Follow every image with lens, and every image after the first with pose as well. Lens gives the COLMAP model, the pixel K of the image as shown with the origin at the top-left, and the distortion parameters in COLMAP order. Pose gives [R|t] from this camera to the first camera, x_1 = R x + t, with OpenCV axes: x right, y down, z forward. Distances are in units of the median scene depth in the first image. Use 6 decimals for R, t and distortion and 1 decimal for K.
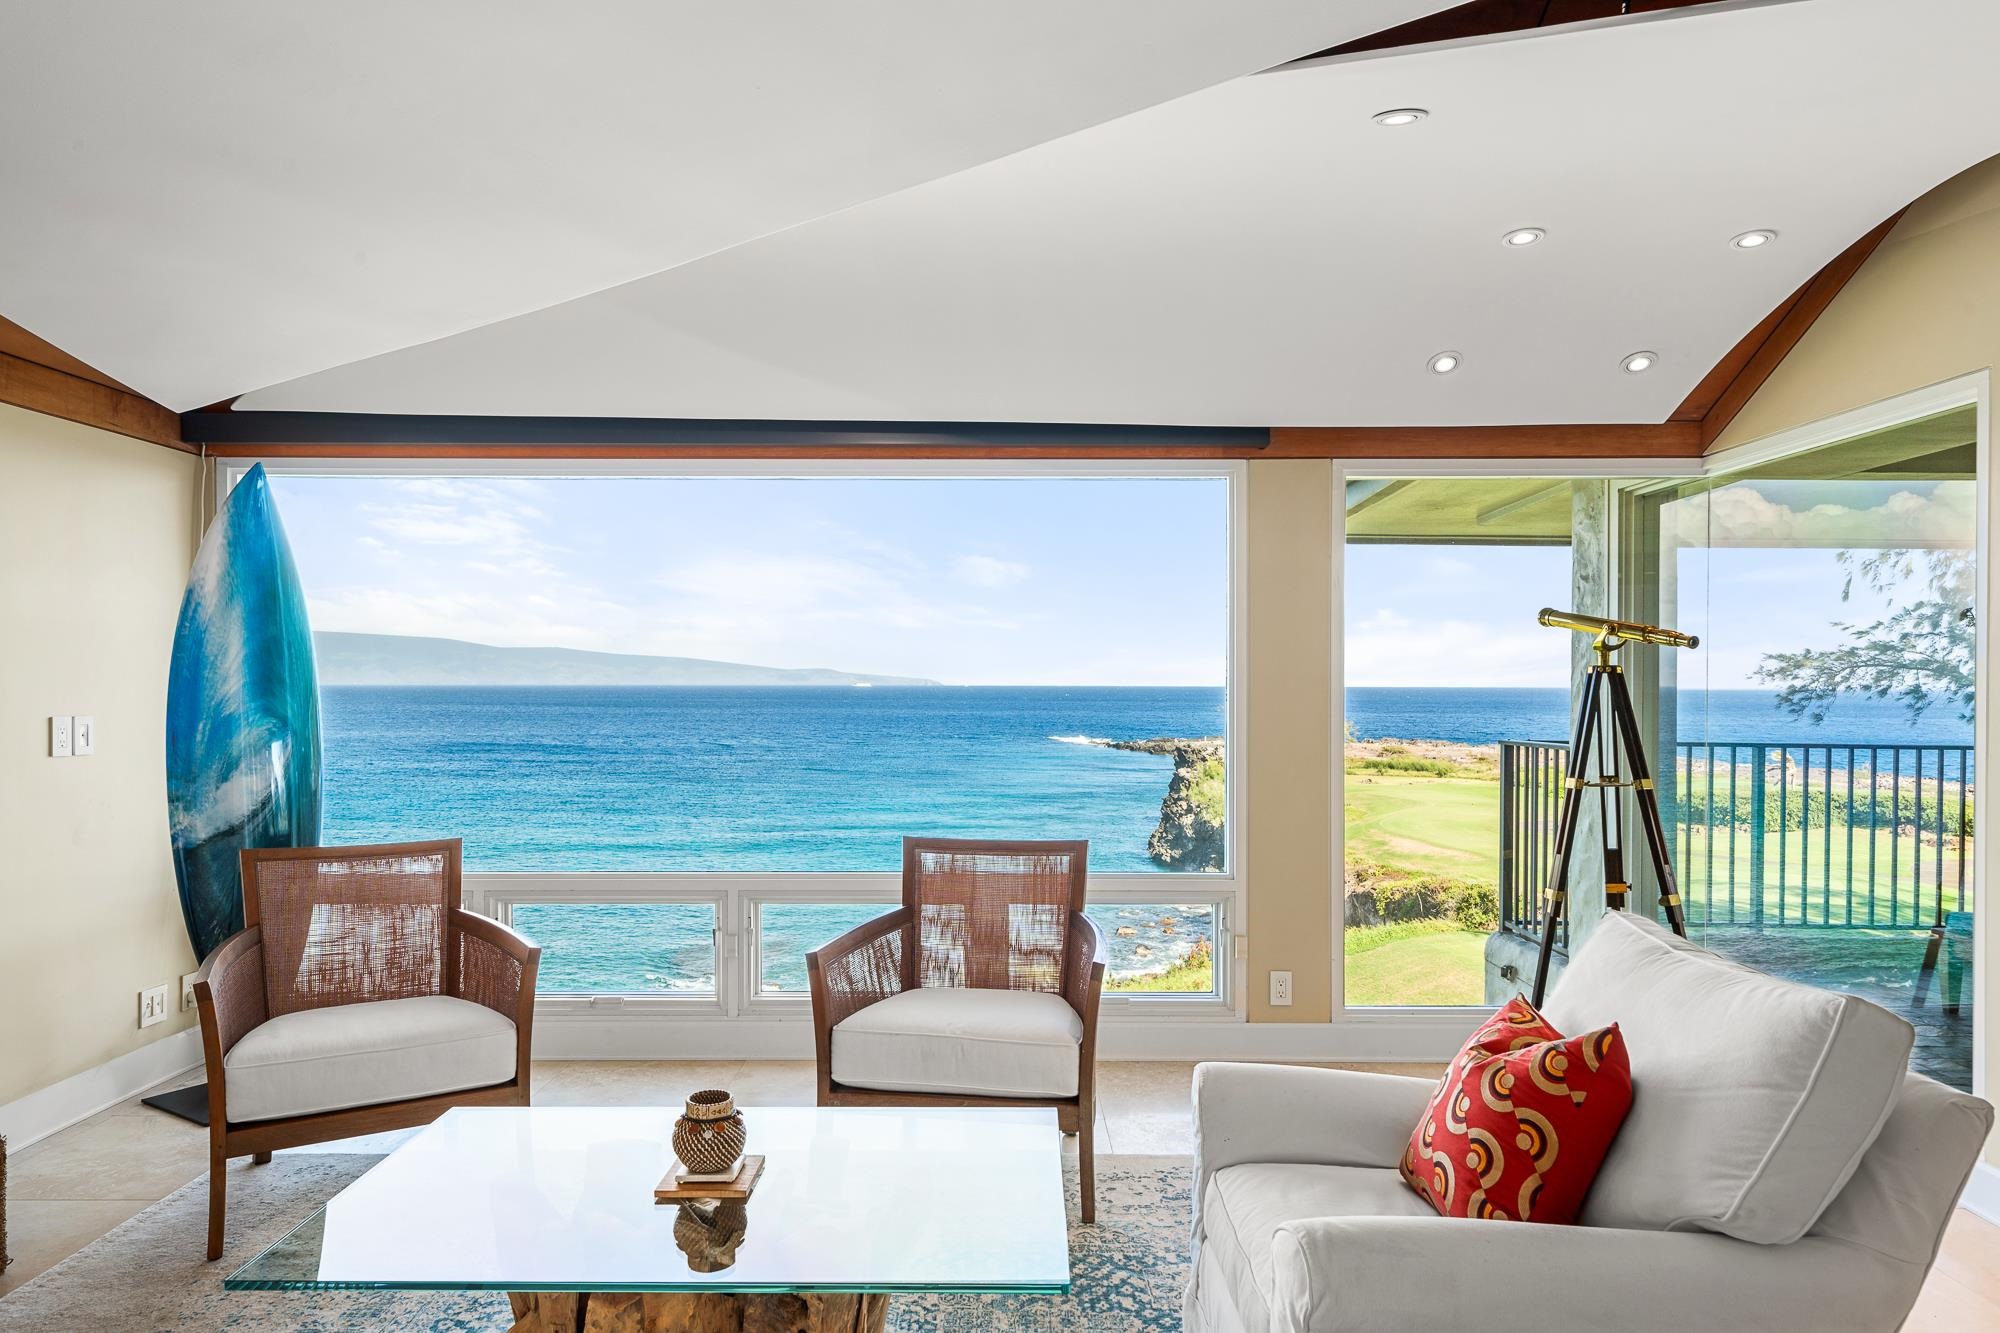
lens RADIAL K [[1220.4, 0, 996.8], [0, 1220.4, 699.2], [0, 0, 1]] dist [0.003584, 0.000534]
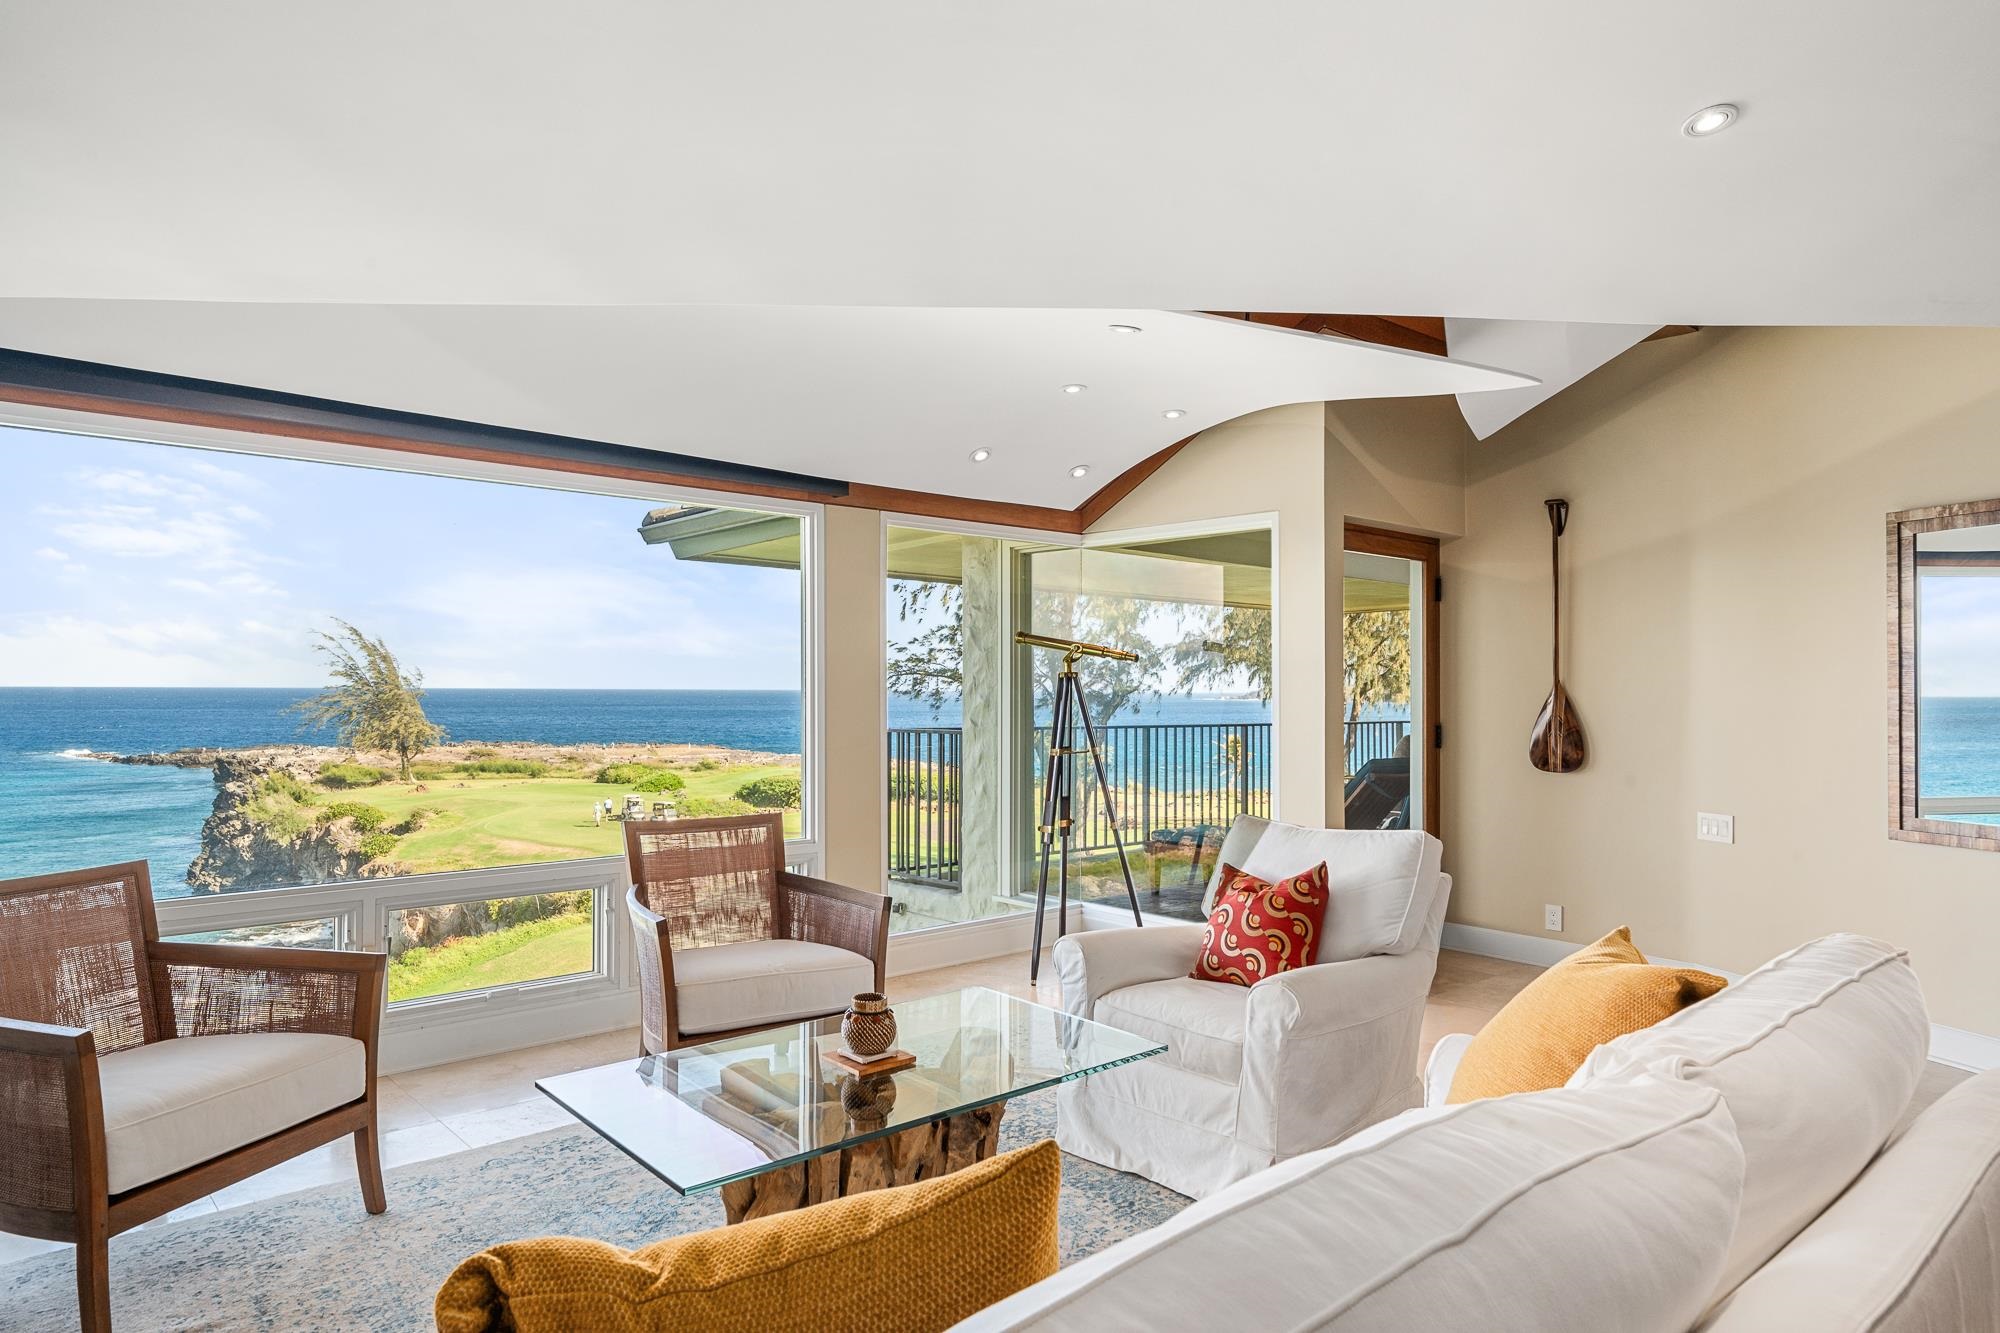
lens RADIAL K [[1200.0, 0, 1000.0], [0, 1200.0, 666.5], [0, 0, 1]] dist [0.001000, 0.000259]
pose [[0.744165, 0.013568, 0.667858, -0.542117], [0.005672, 0.999629, -0.026628, 0.003539], [-0.667971, 0.023604, 0.743813, -0.031553]]
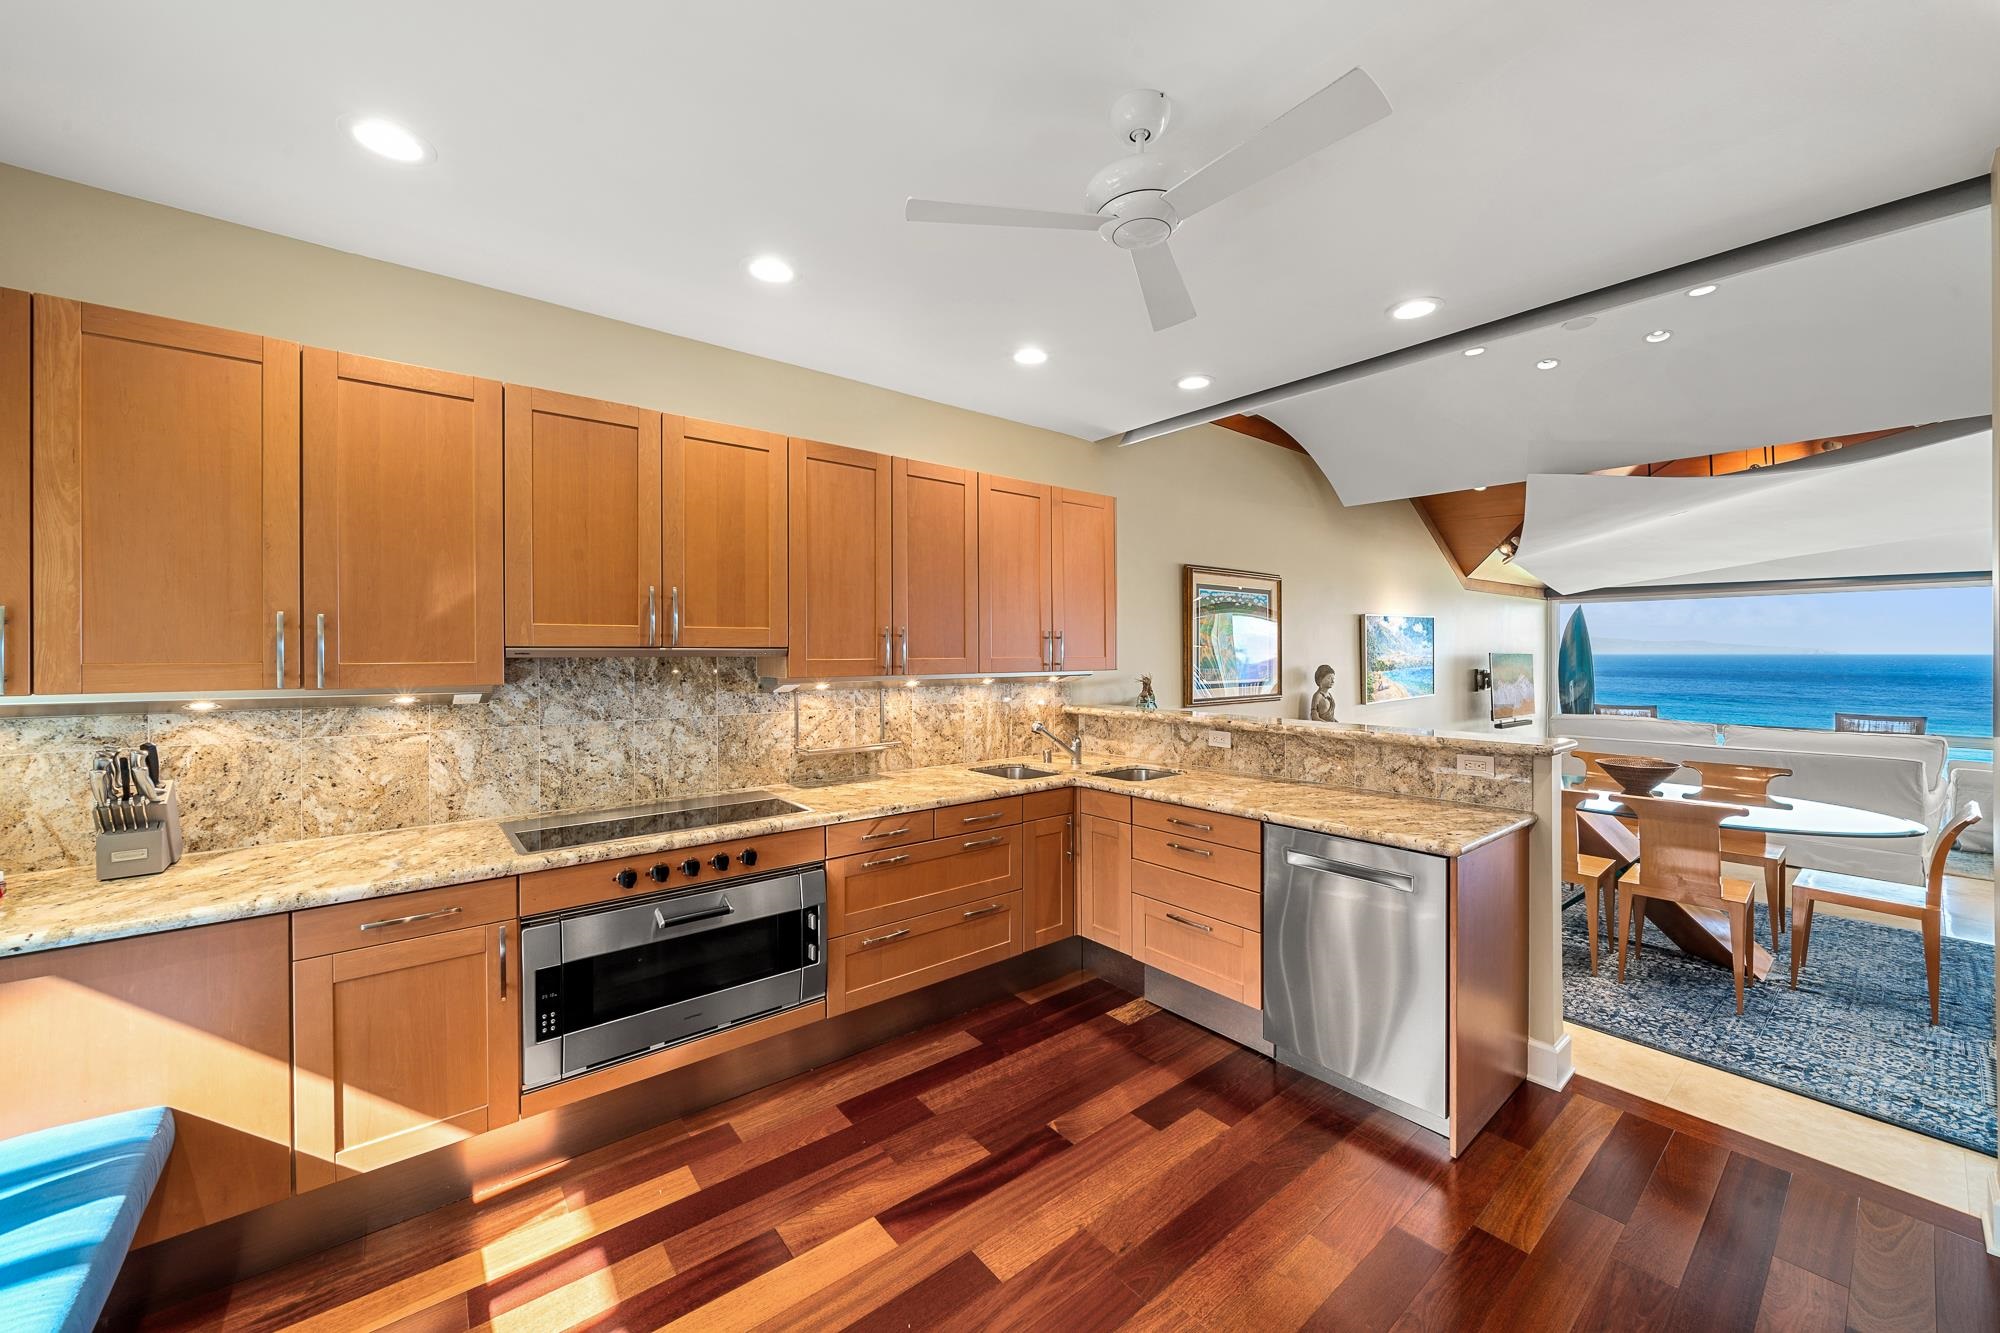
lens RADIAL K [[741.4, 0, 1007.9], [0, 741.4, 652.9], [0, 0, 1]] dist [-0.000605, -0.000143]
pose [[0.631947, -0.002782, -0.775007, 0.055227], [-0.007355, 0.999927, -0.009587, -0.008128], [0.774977, 0.011758, 0.631880, -1.864513]]
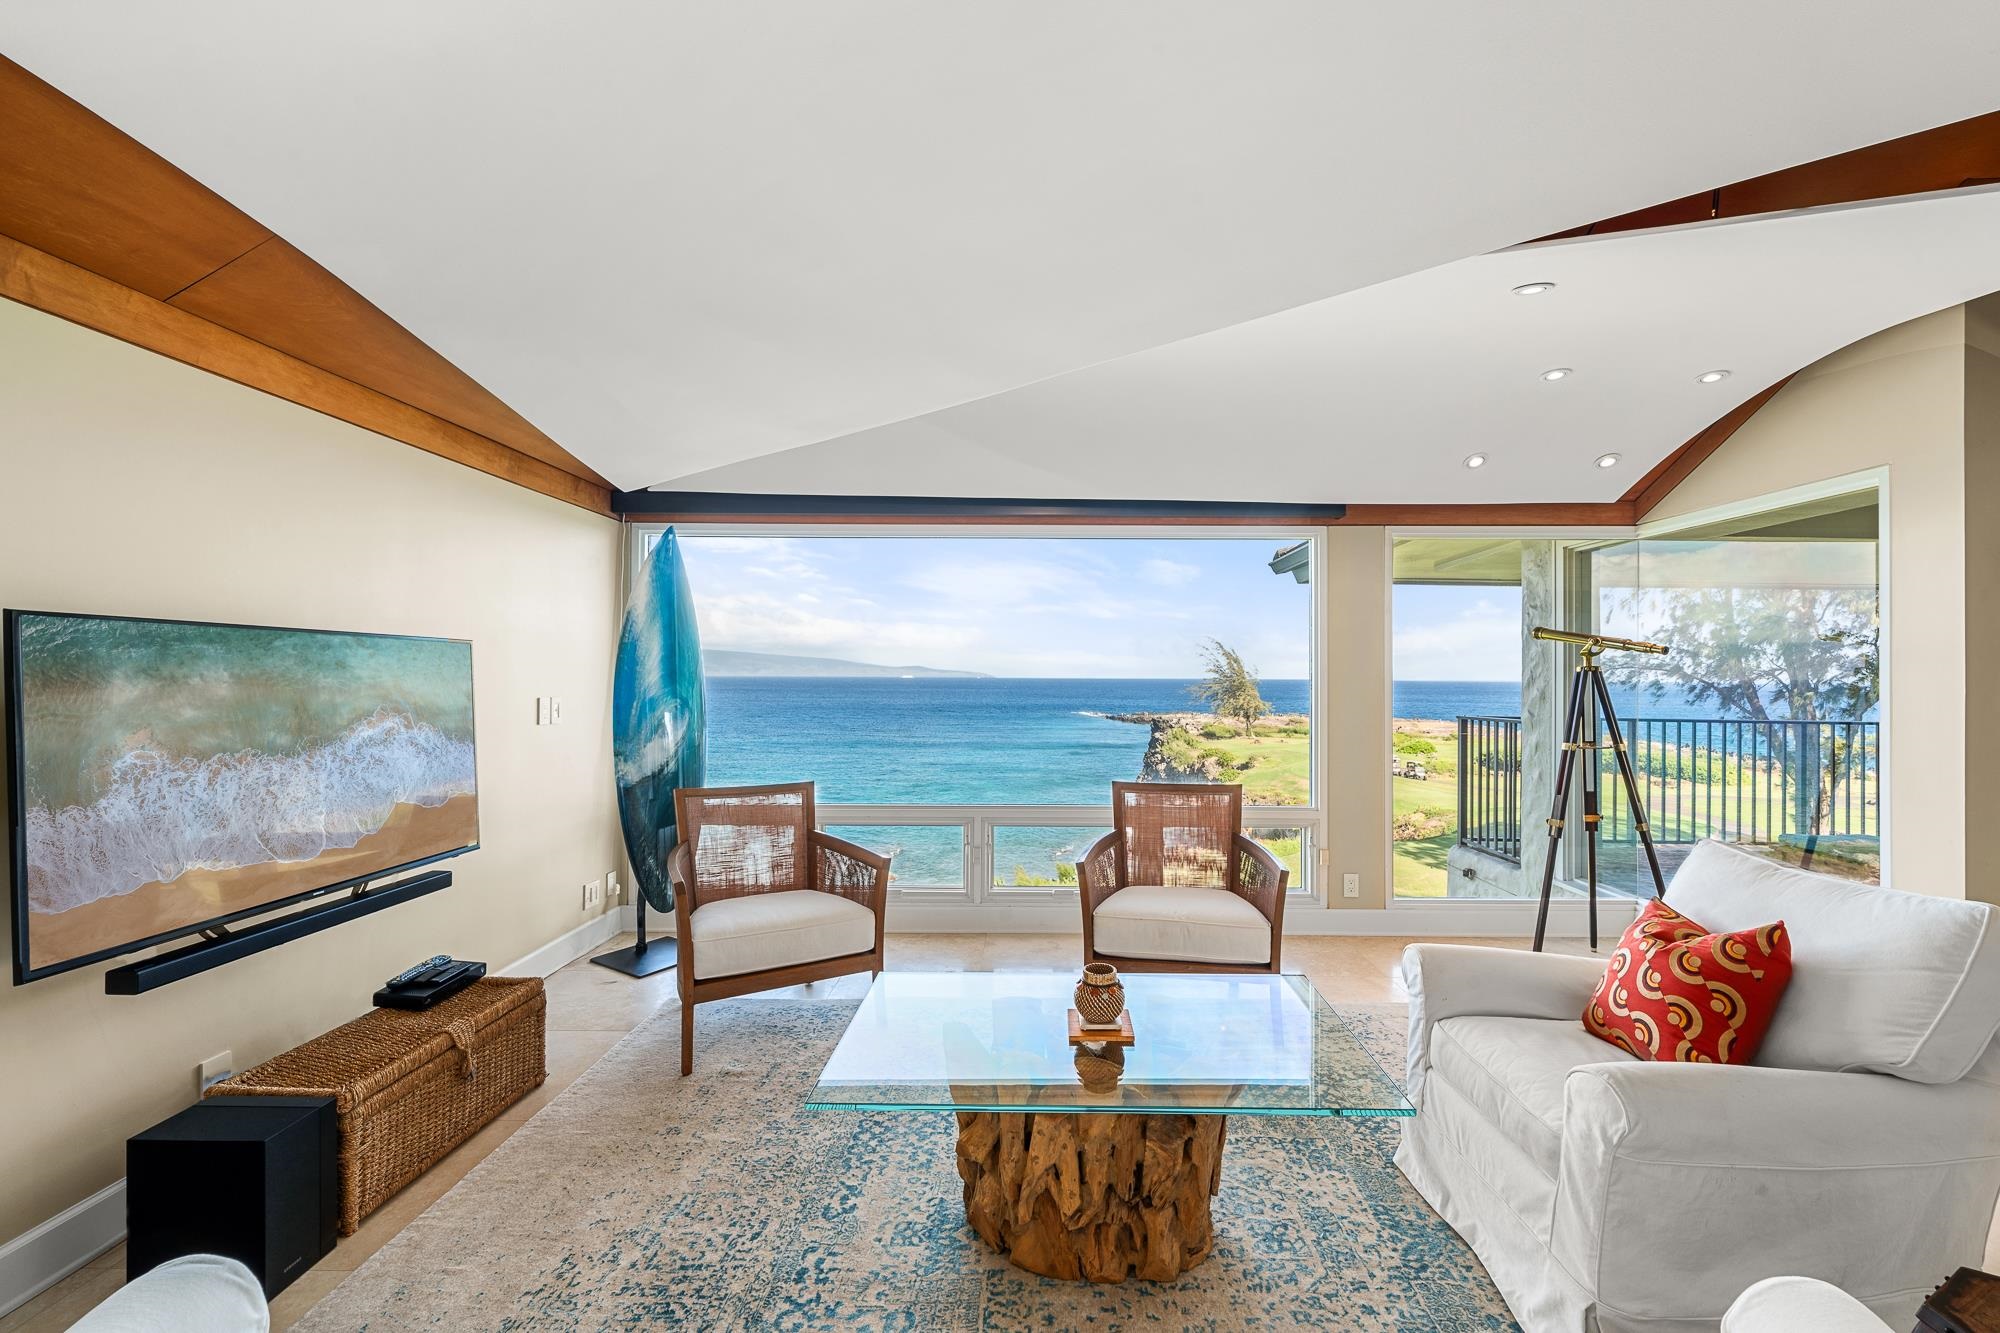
lens RADIAL K [[803.9, 0, 1030.2], [0, 803.9, 673.4], [0, 0, 1]] dist [-0.000217, 0.000010]
pose [[0.999992, 0.003388, -0.002019, -0.171533], [-0.003420, 0.999861, -0.016295, -0.001065], [0.001964, 0.016301, 0.999865, 0.032839]]
